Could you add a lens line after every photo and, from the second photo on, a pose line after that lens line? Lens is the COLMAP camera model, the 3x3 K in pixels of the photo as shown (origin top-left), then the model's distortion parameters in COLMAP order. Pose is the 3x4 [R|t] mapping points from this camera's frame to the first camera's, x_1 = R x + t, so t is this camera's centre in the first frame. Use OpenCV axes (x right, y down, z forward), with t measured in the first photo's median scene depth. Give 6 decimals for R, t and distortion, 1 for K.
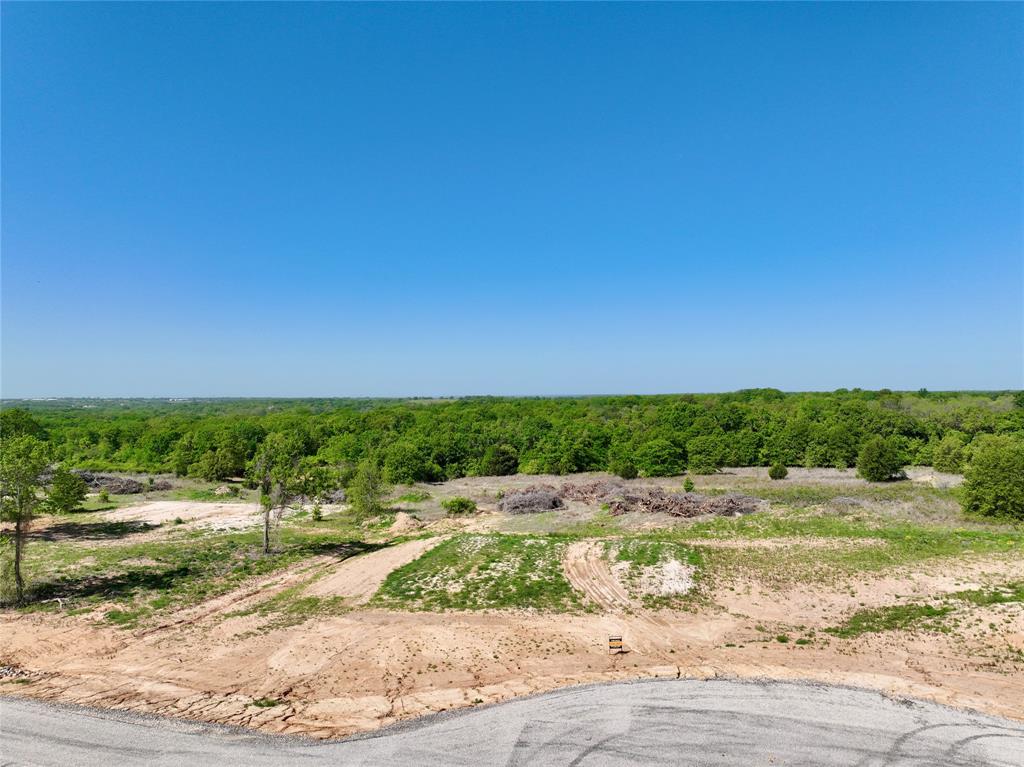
lens RADIAL K [[718.9, 0, 516.5], [0, 718.9, 386.1], [0, 0, 1]] dist [0.000684, 0.008289]
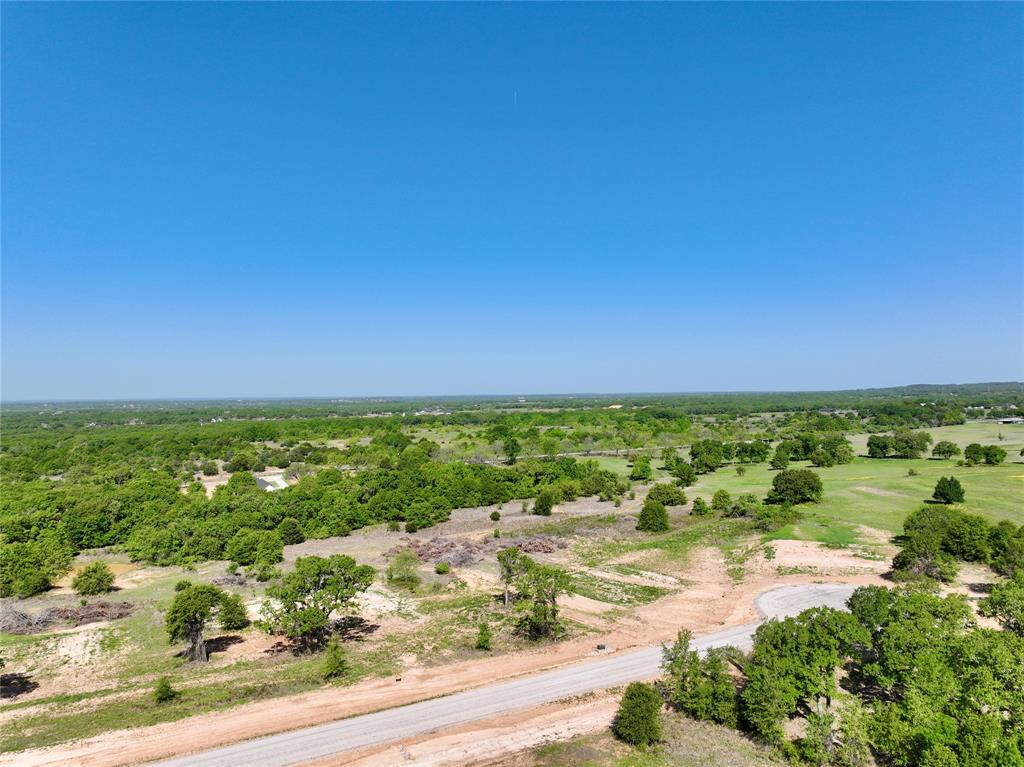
lens RADIAL K [[718.9, 0, 516.5], [0, 718.9, 386.1], [0, 0, 1]] dist [0.000684, 0.008289]
pose [[0.637068, 0.021442, 0.770509, -1.807070], [-0.005444, 0.999713, -0.023319, -0.306345], [-0.770788, 0.010662, 0.637002, -0.227497]]
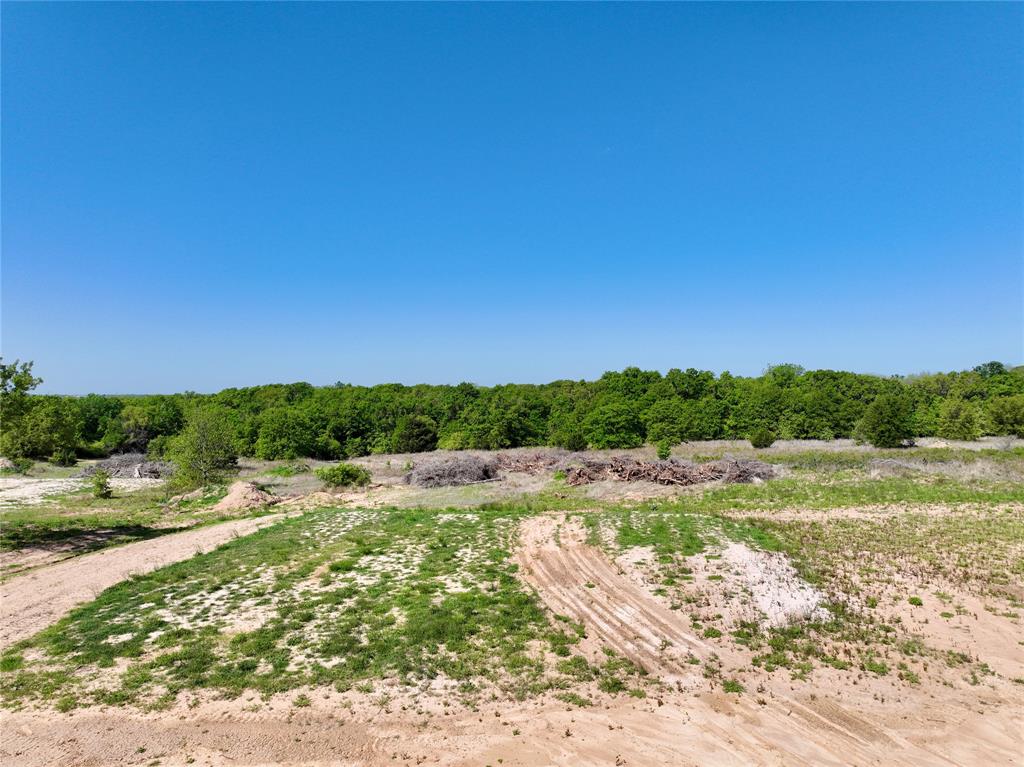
lens RADIAL K [[718.9, 0, 516.5], [0, 718.9, 386.1], [0, 0, 1]] dist [0.000684, 0.008289]
pose [[0.994432, 0.002580, 0.105351, 0.013927], [-0.002713, 0.999996, 0.001123, 0.122954], [-0.105347, -0.001402, 0.994435, 0.479053]]
